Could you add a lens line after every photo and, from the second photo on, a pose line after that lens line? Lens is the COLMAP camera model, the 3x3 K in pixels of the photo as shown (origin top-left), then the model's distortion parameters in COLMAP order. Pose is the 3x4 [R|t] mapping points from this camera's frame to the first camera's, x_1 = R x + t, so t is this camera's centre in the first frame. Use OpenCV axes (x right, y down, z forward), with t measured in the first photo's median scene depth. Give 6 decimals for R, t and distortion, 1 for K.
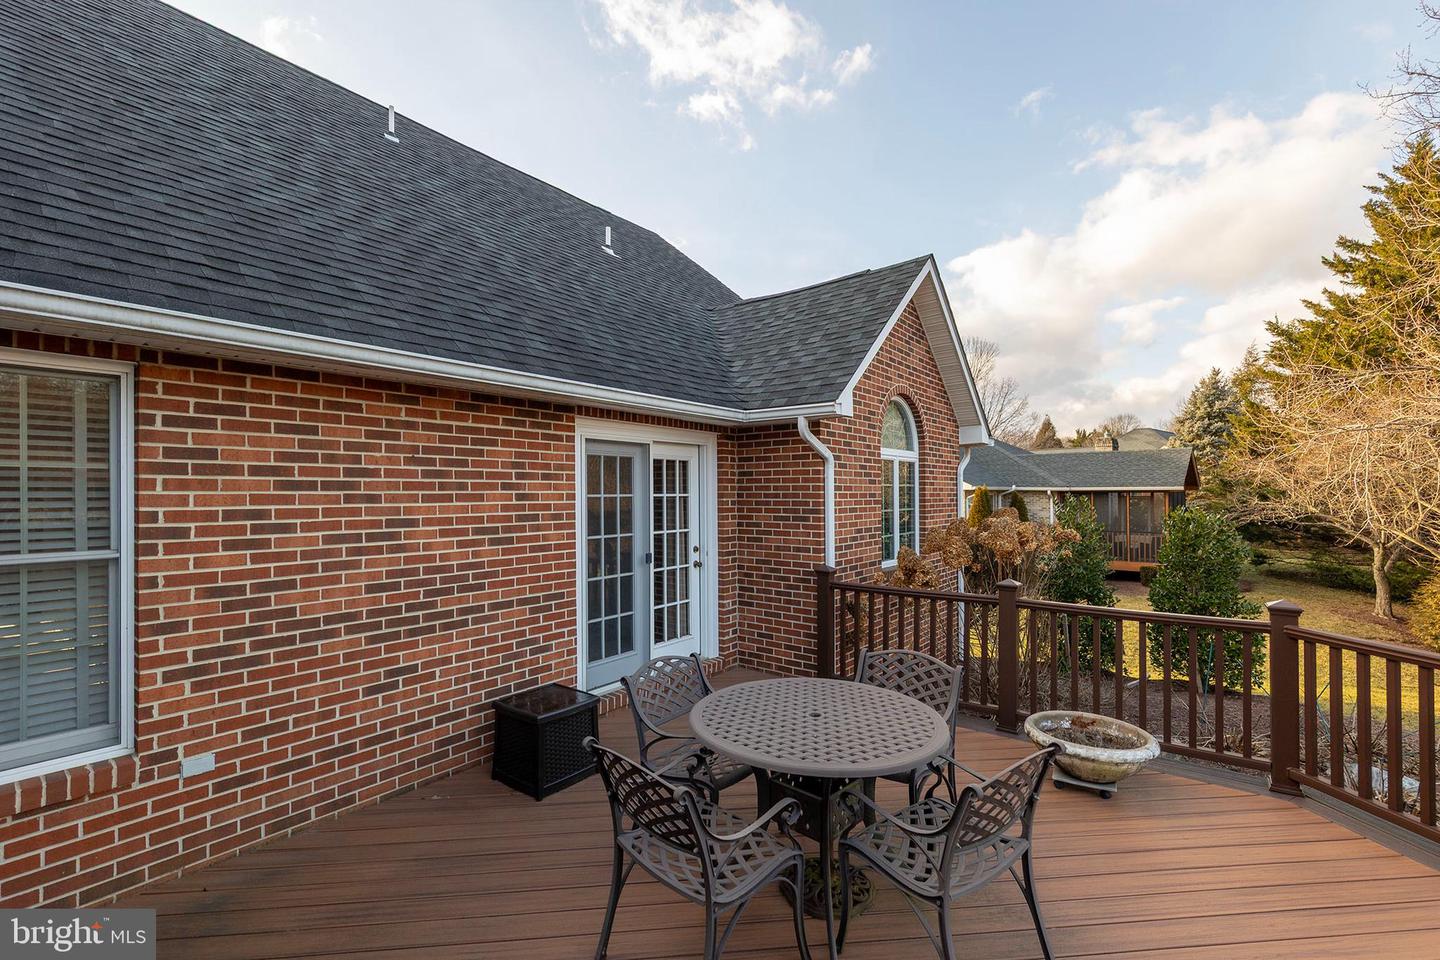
lens RADIAL K [[608.6, 0, 714.5], [0, 608.6, 491.4], [0, 0, 1]] dist [0.007861, -0.000179]
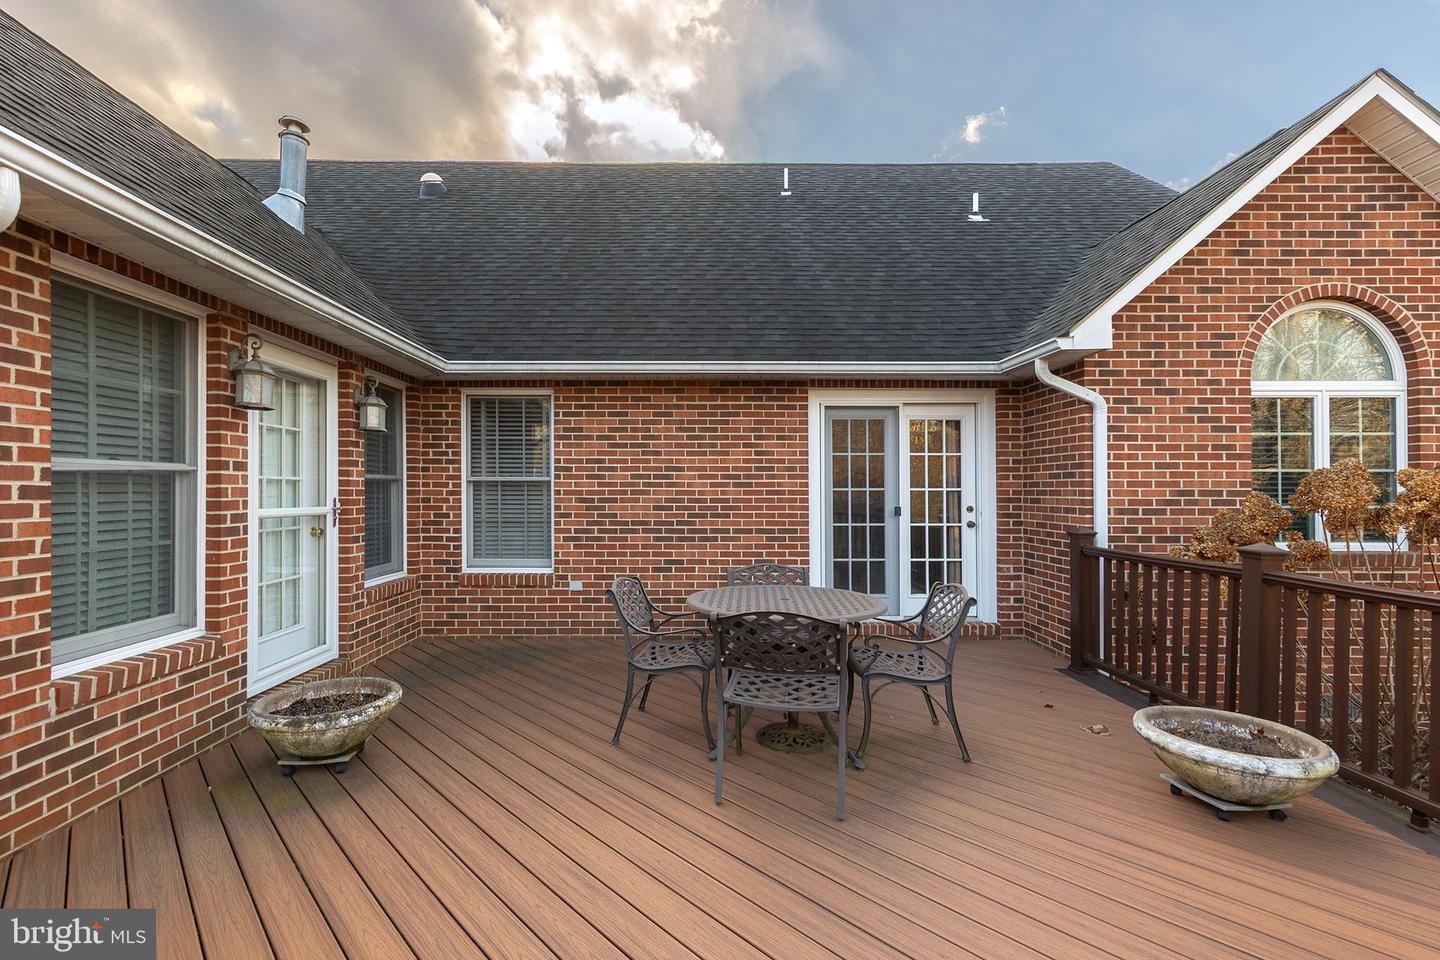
lens RADIAL K [[618.7, 0, 687.3], [0, 618.7, 488.9], [0, 0, 1]] dist [0.008996, -0.000104]
pose [[0.623817, 0.006125, -0.781546, 0.631680], [-0.003329, 0.999981, 0.005180, 0.078671], [0.781563, -0.000630, 0.623826, 0.018073]]
